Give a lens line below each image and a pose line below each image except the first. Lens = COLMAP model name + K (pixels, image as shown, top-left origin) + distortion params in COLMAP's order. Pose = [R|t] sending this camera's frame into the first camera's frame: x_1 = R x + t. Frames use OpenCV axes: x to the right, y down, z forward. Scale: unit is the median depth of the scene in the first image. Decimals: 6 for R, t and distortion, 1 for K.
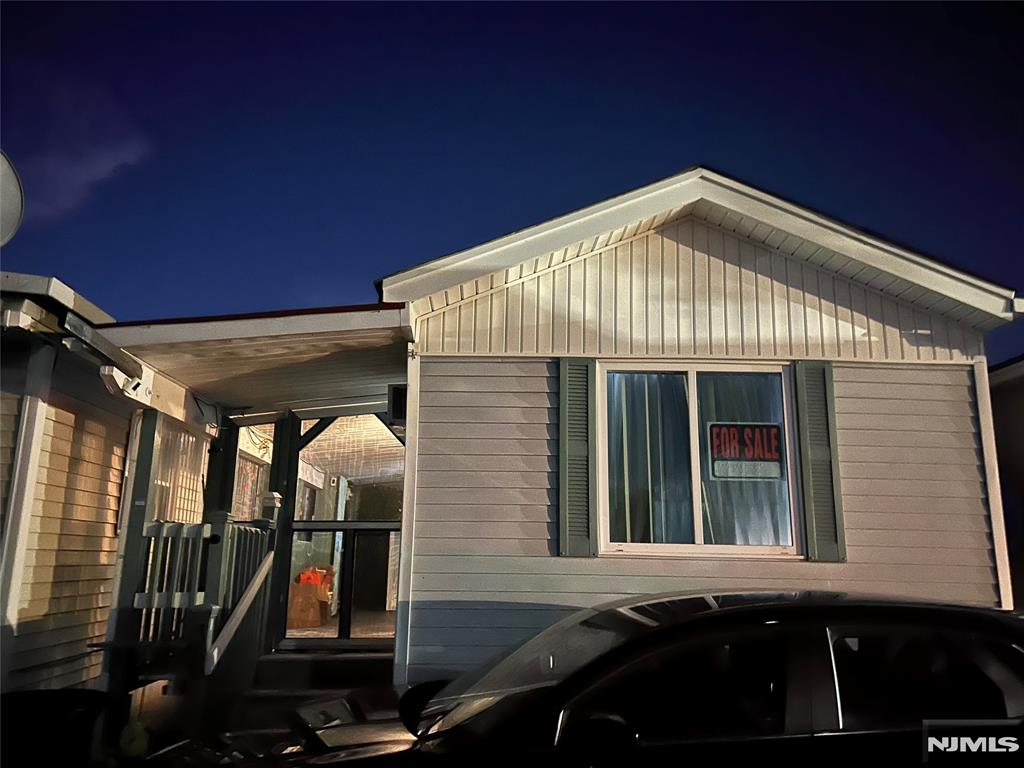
lens RADIAL K [[776.4, 0, 513.6], [0, 776.4, 384.2], [0, 0, 1]] dist [0.069120, -0.069566]
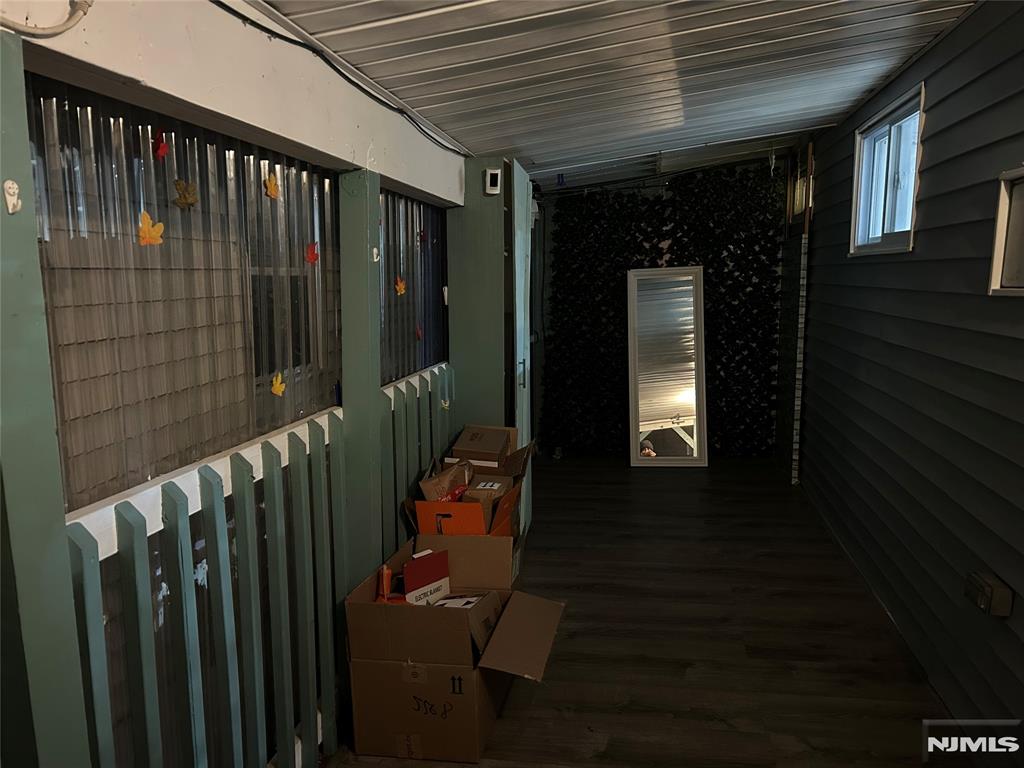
lens RADIAL K [[776.4, 0, 513.3], [0, 776.4, 382.1], [0, 0, 1]] dist [0.069120, -0.069566]
pose [[0.976544, -0.003501, -0.215288, -0.152898], [0.080314, 0.933630, 0.349120, 0.090203], [0.199778, -0.358222, 0.912012, 0.673551]]
